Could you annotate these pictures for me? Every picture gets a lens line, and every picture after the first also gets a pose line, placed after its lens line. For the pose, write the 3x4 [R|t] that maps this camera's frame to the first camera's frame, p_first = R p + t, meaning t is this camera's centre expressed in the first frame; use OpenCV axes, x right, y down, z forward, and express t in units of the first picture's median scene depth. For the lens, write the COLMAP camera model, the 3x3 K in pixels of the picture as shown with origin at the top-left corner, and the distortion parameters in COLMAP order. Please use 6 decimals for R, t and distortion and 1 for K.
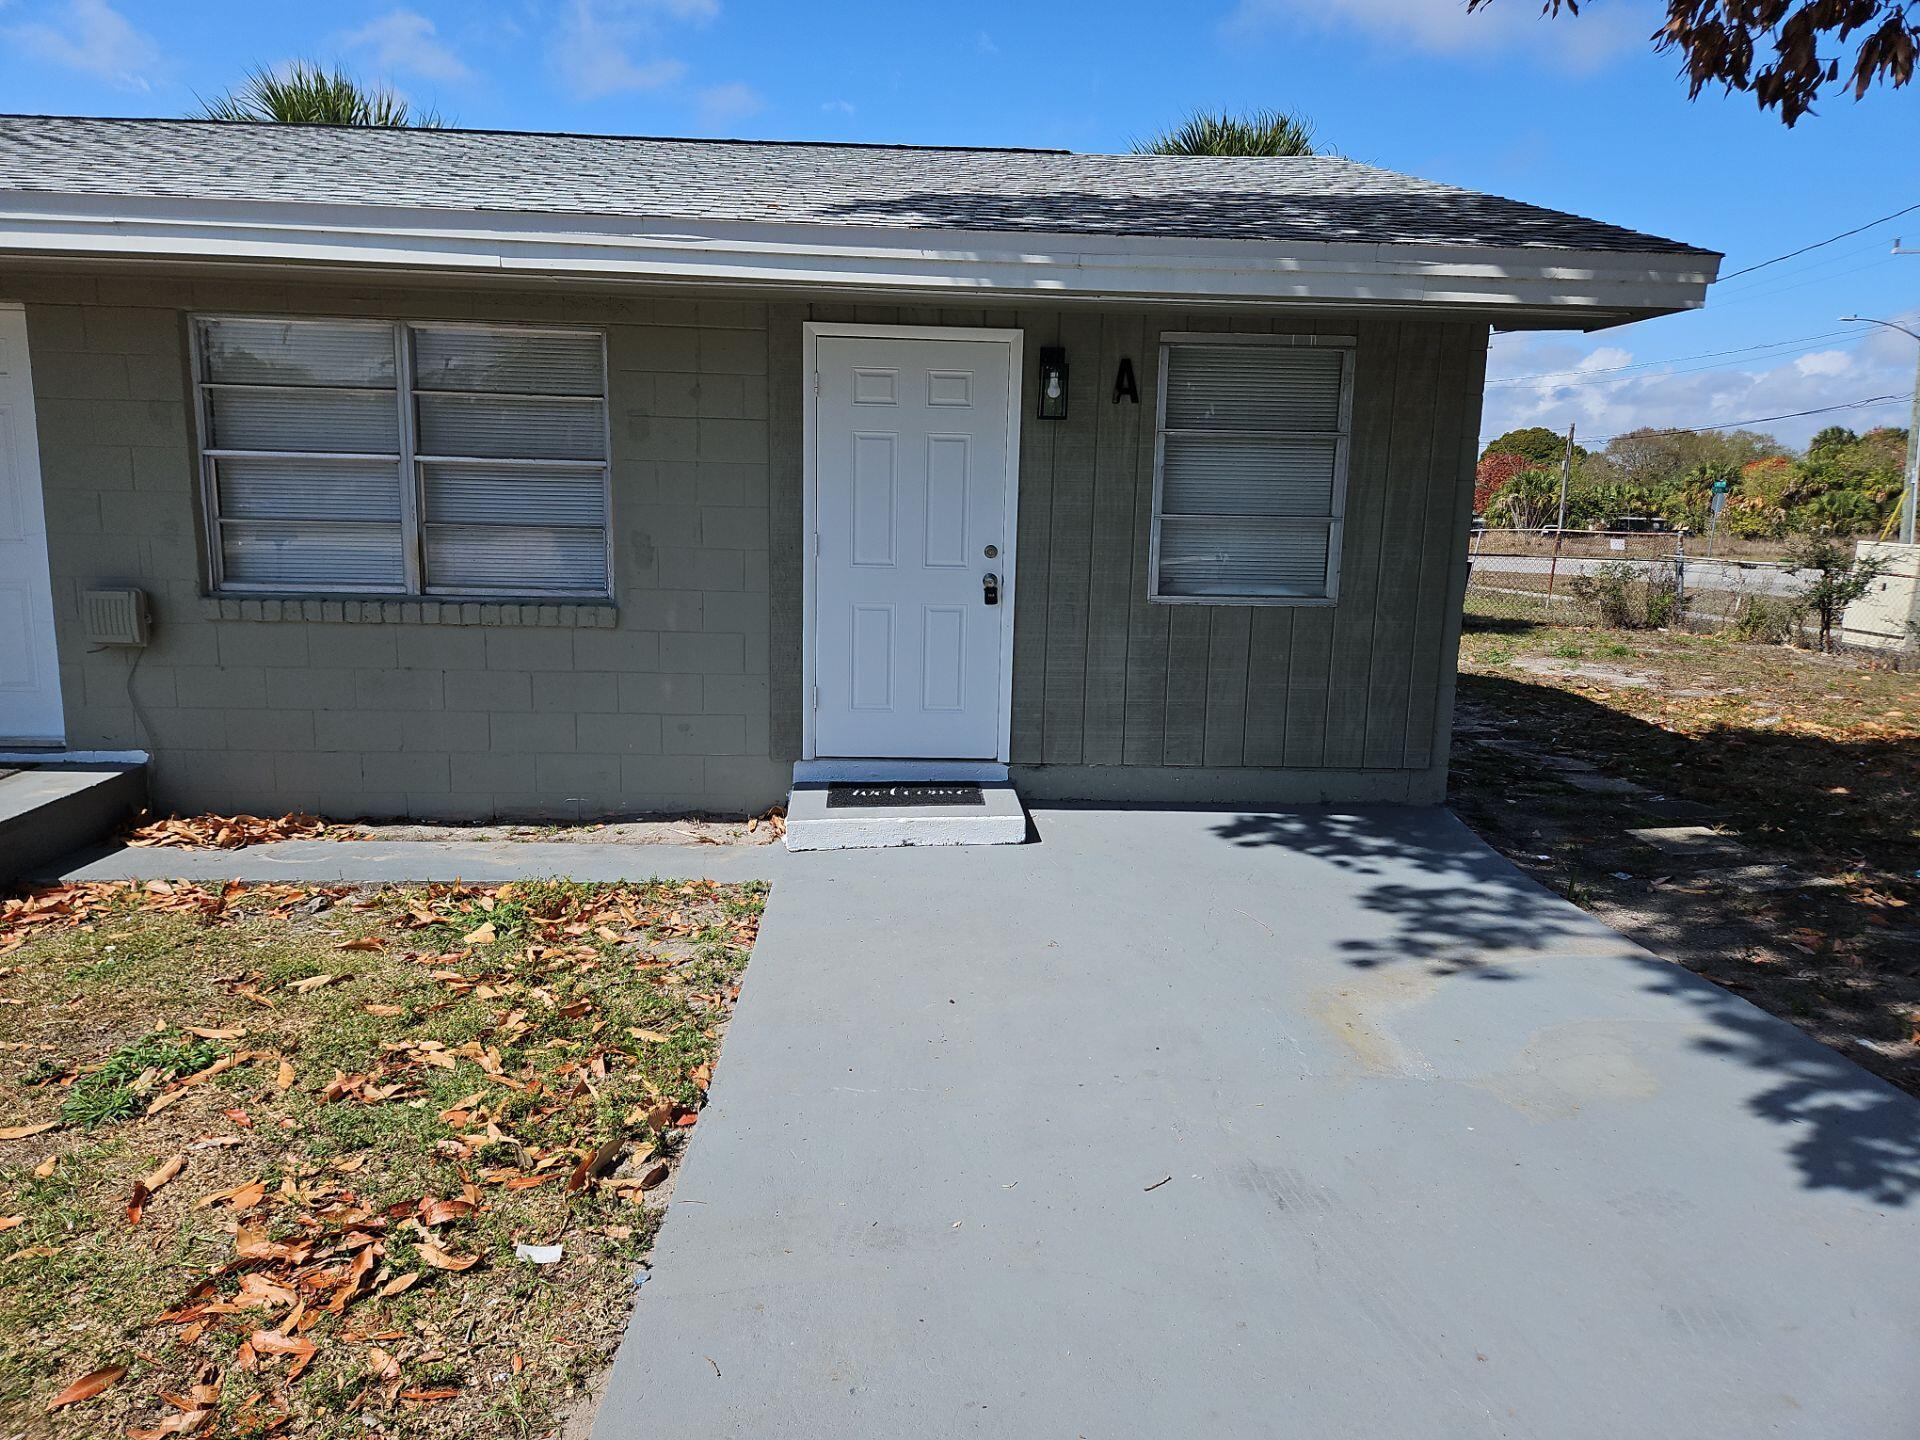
lens RADIAL K [[1303.2, 0, 969.5], [0, 1303.2, 707.1], [0, 0, 1]] dist [0.083557, -0.070295]
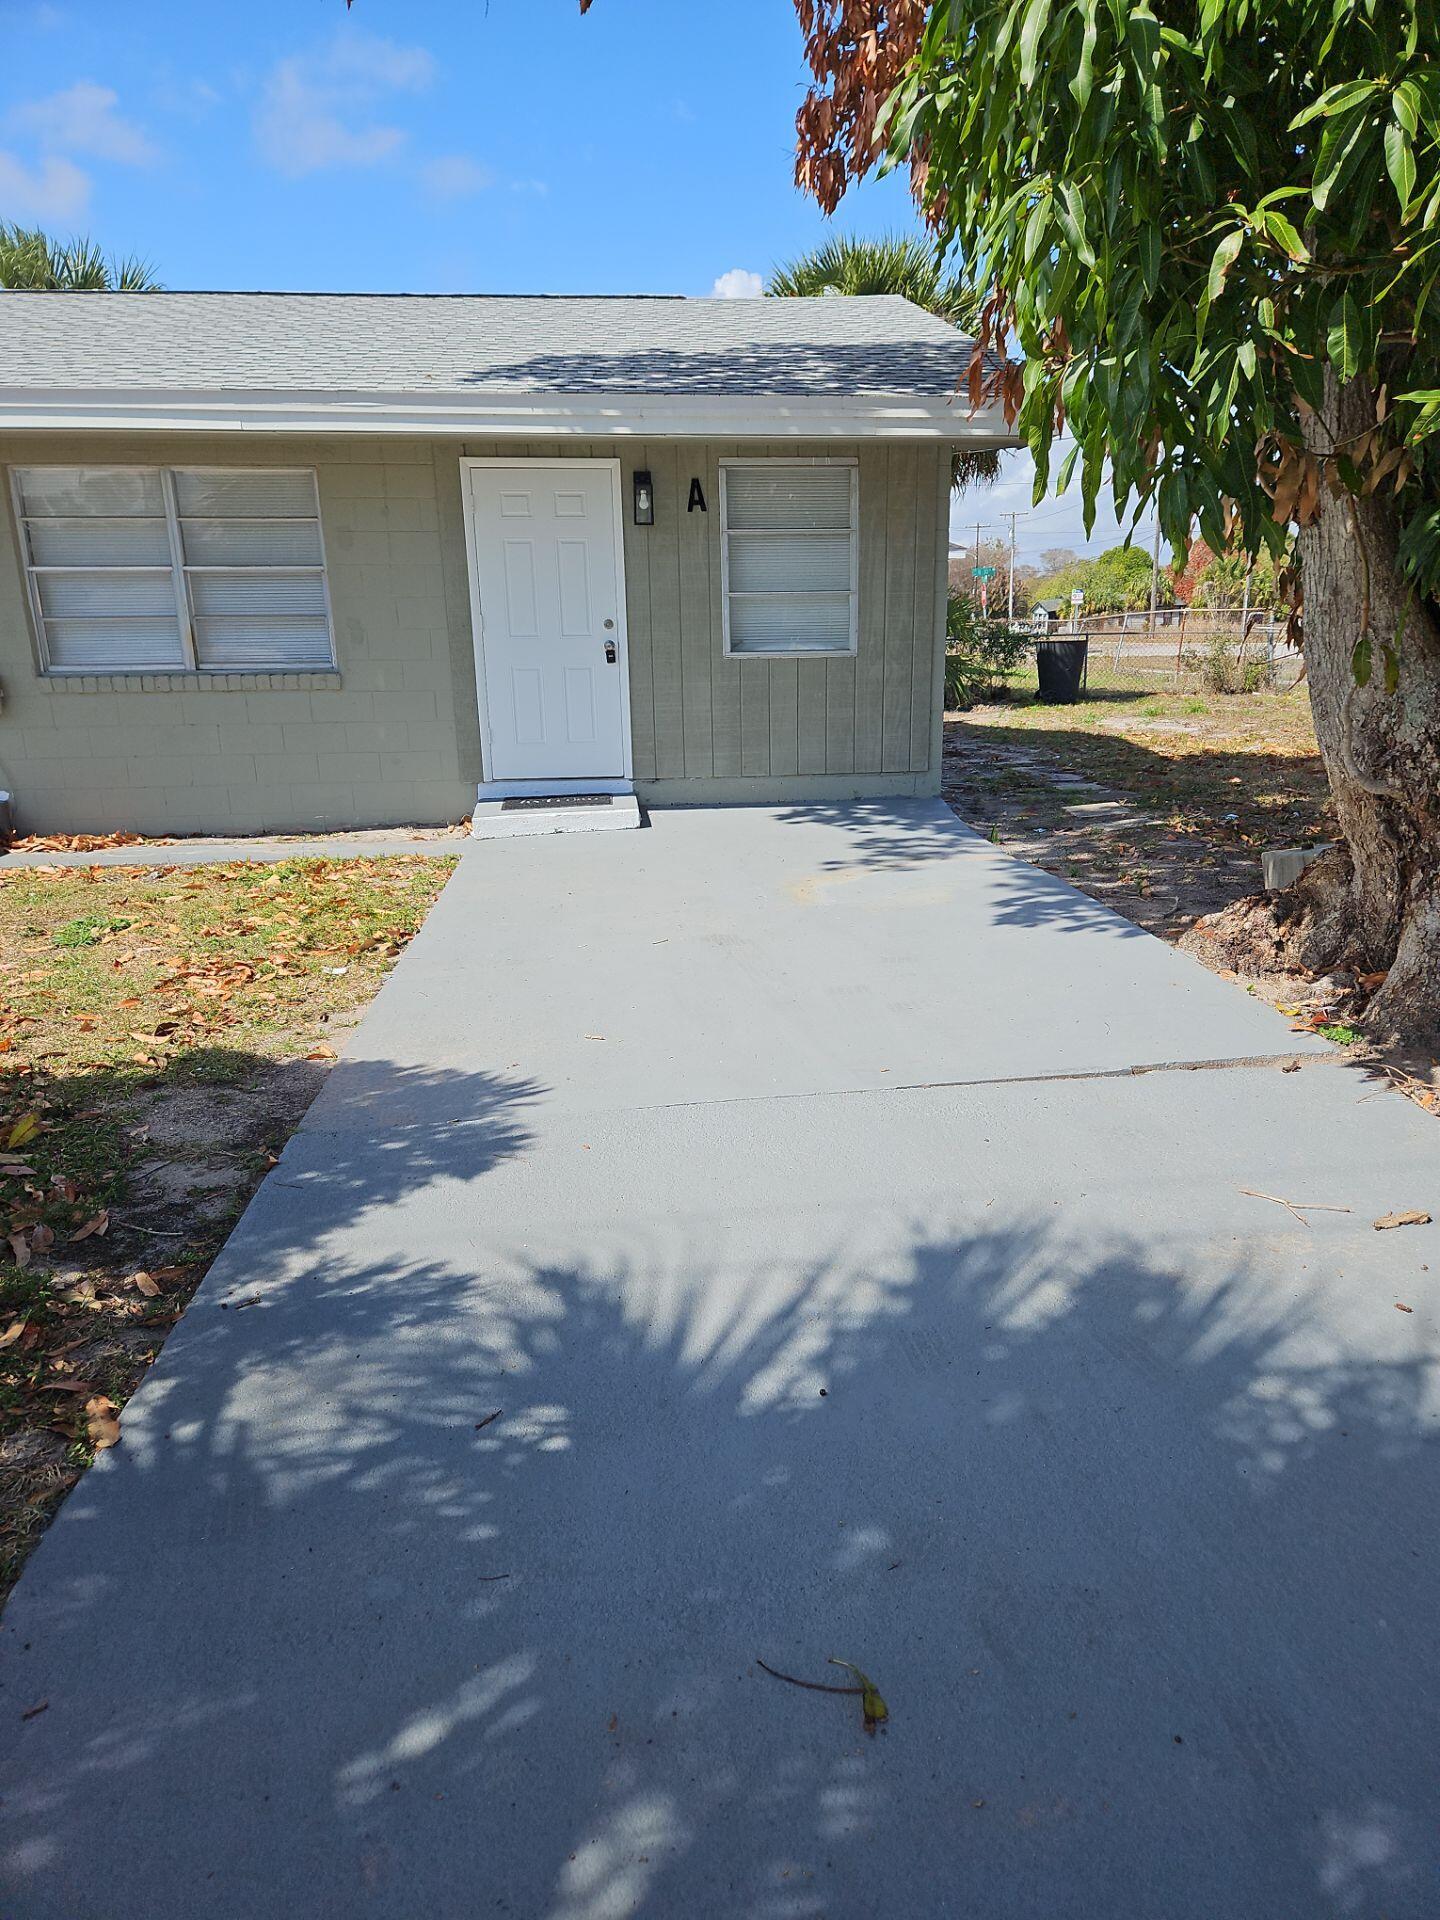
lens RADIAL K [[1303.2, 0, 765.0], [0, 1303.2, 963.3], [0, 0, 1]] dist [0.083557, -0.070295]
pose [[0.997832, -0.049624, 0.043240, 0.106383], [0.044763, 0.993259, 0.106920, 0.100147], [-0.048254, -0.104753, 0.993327, -0.447763]]
